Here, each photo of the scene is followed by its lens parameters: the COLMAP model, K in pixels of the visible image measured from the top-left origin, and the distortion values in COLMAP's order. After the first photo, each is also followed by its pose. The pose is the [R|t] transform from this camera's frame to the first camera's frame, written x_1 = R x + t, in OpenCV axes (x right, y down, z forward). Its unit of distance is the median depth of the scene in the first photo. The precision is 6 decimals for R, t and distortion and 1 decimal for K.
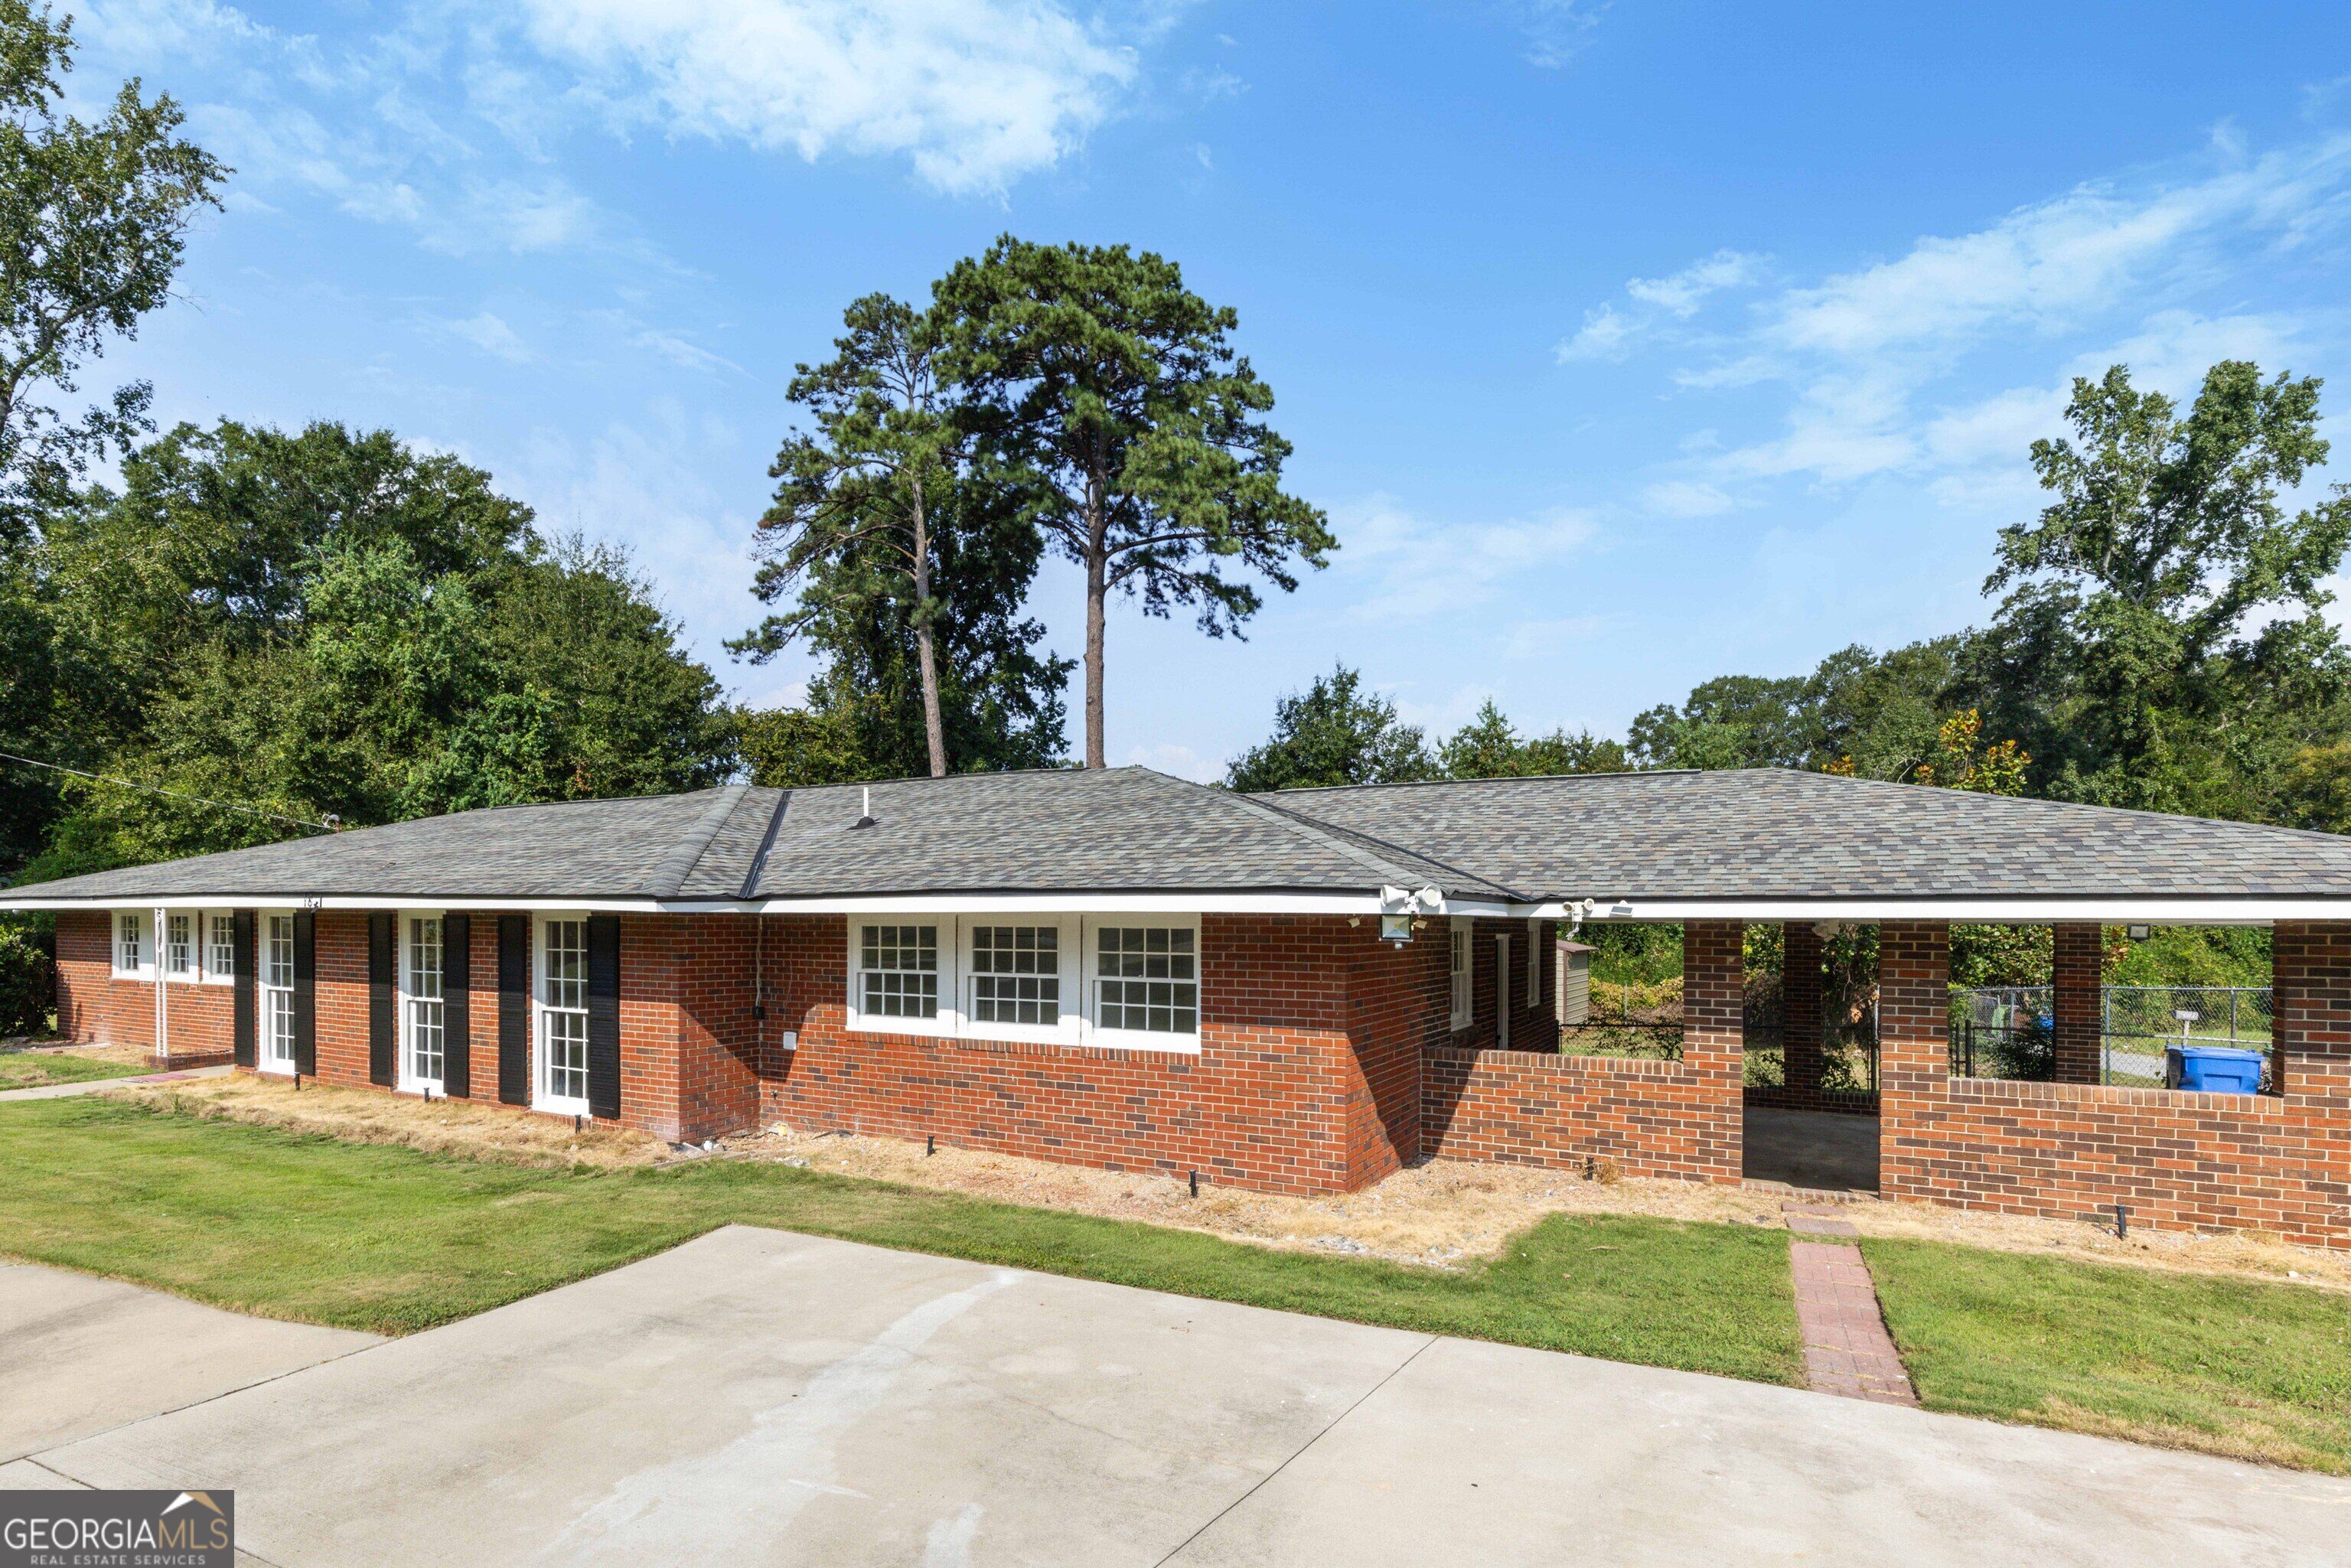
lens RADIAL K [[1137.8, 0, 1174.8], [0, 1137.8, 939.1], [0, 0, 1]] dist [0.009269, -0.005677]
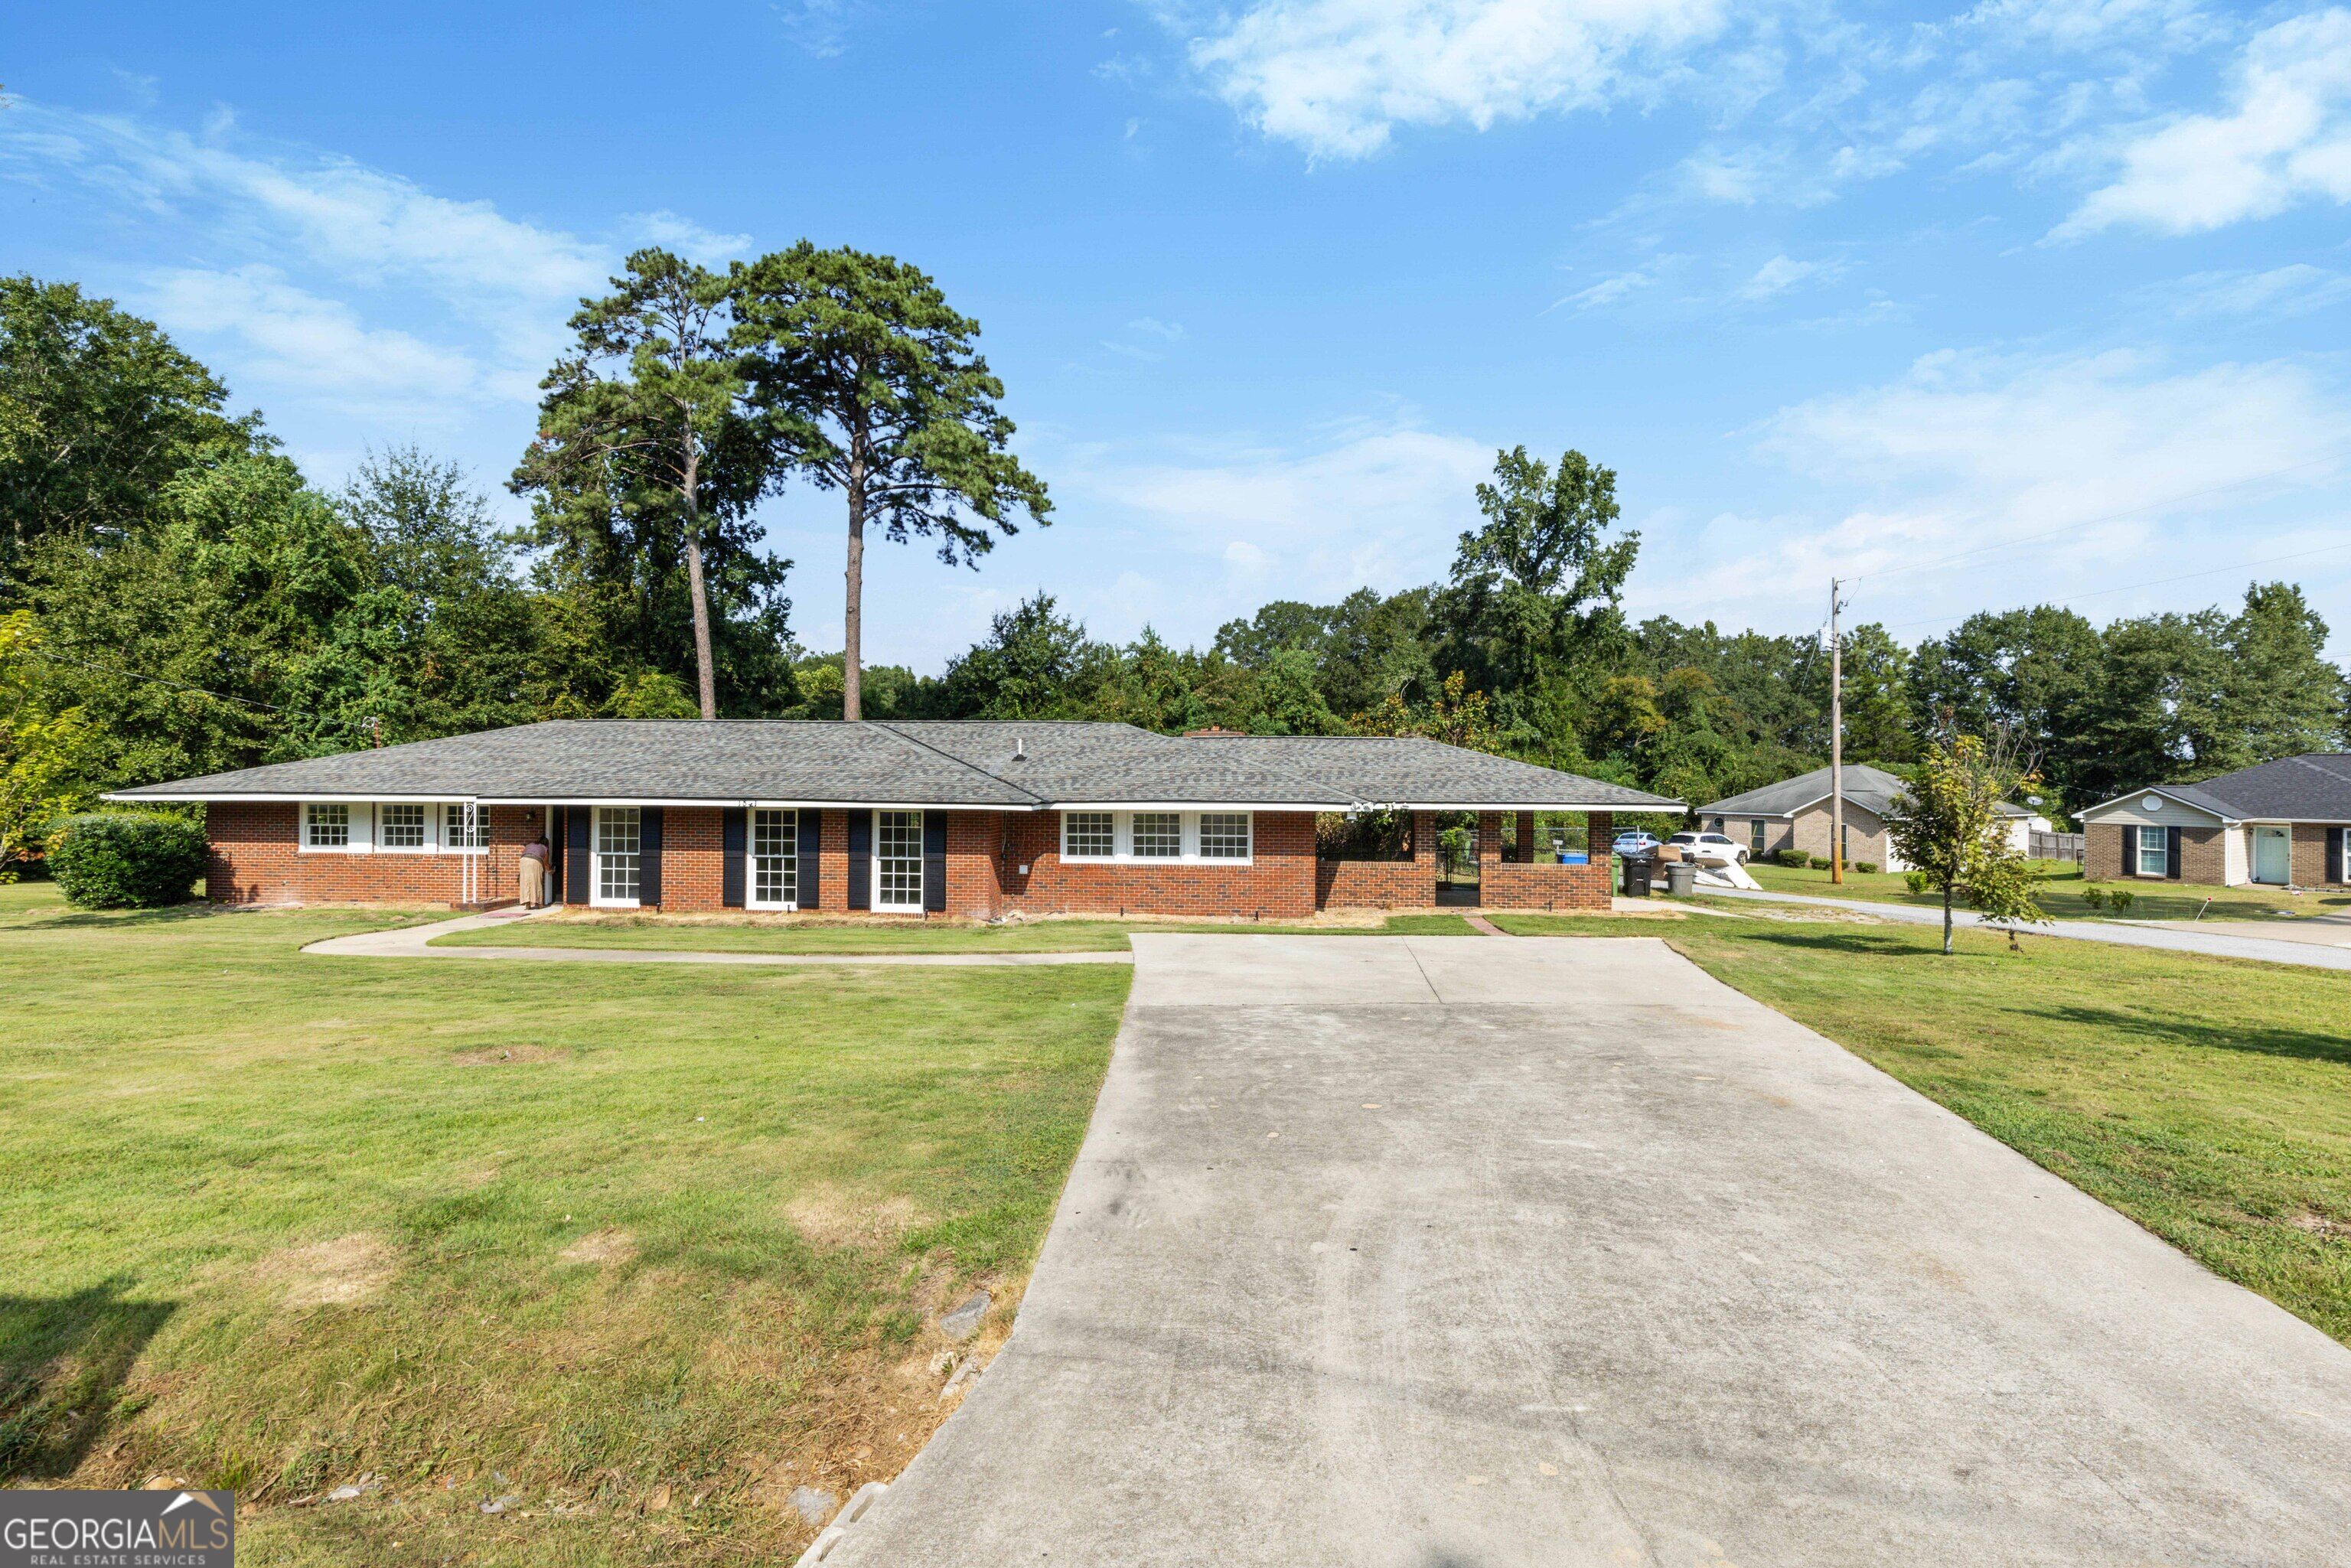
lens RADIAL K [[1078.0, 0, 1192.3], [0, 1078.0, 784.3], [0, 0, 1]] dist [0.011563, -0.000370]
pose [[0.919707, -0.004143, 0.392583, -0.199854], [0.007546, 0.999946, -0.007126, -0.011666], [-0.392532, 0.009517, 0.919689, -0.216795]]
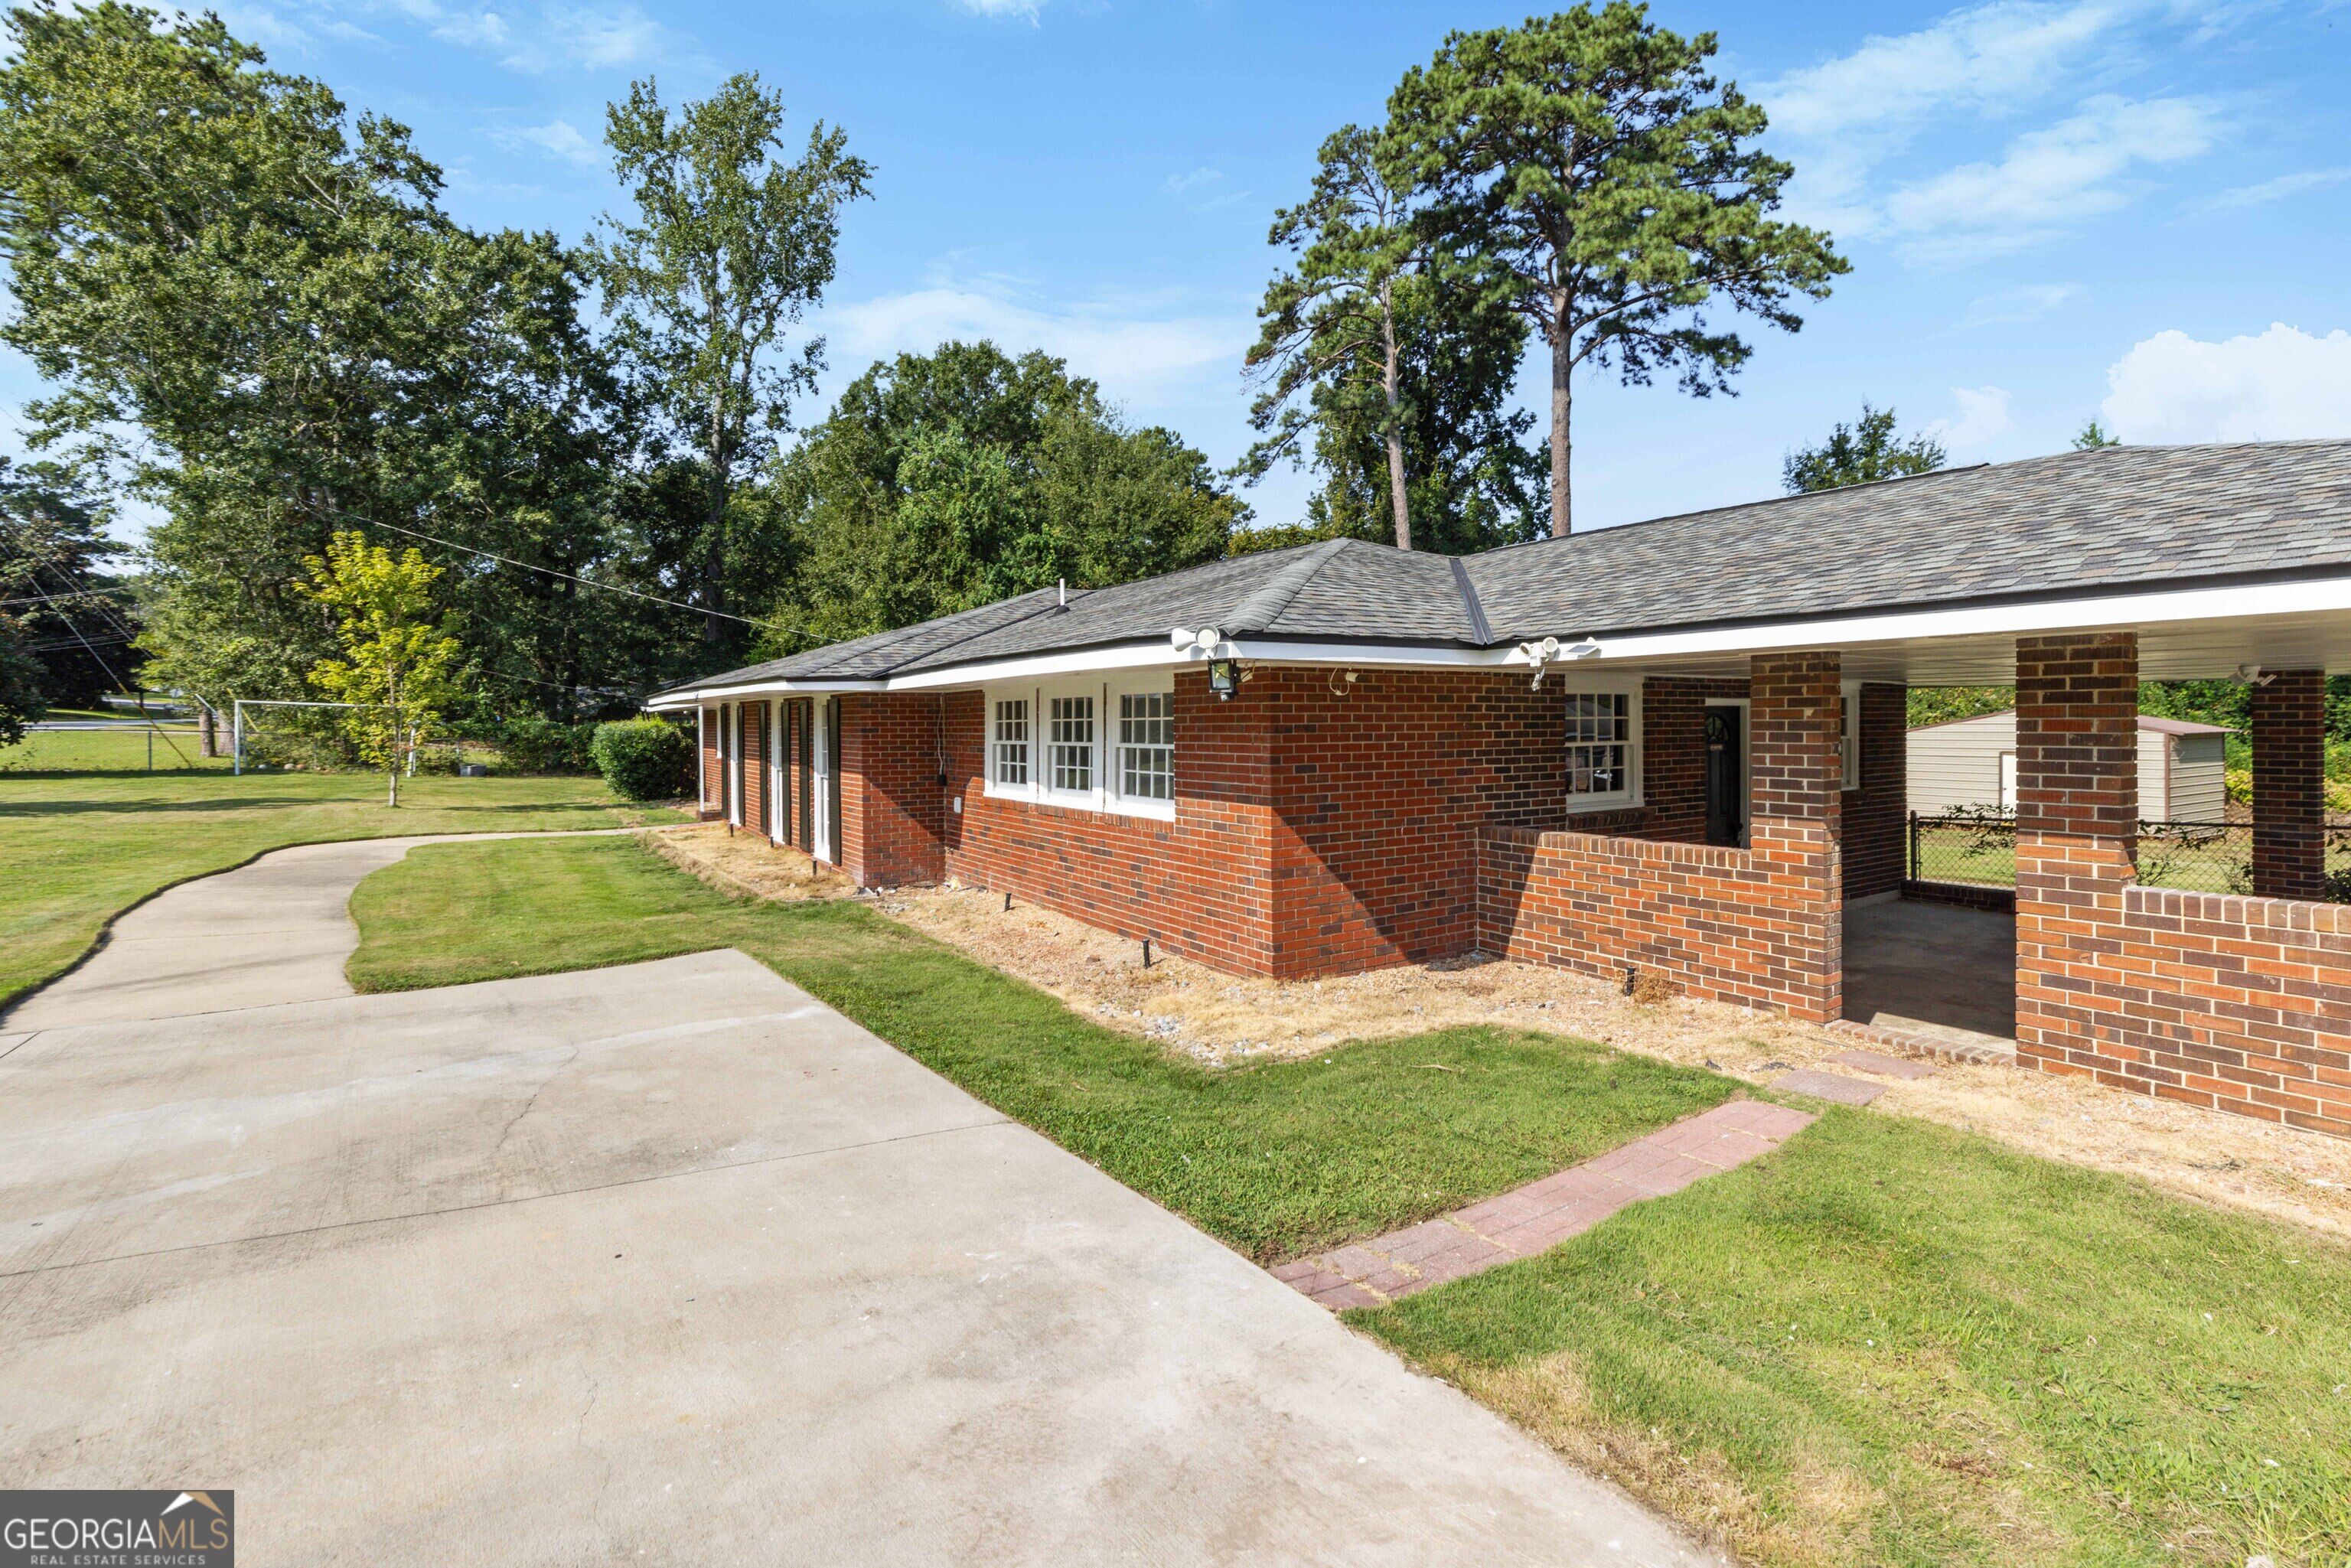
lens RADIAL K [[1082.1, 0, 1189.7], [0, 1082.1, 743.1], [0, 0, 1]] dist [0.006511, -0.001128]
pose [[0.879853, -0.006902, -0.475196, 0.090474], [0.009579, 0.999949, 0.003212, 0.006068], [0.475150, -0.007378, 0.879874, 0.038577]]
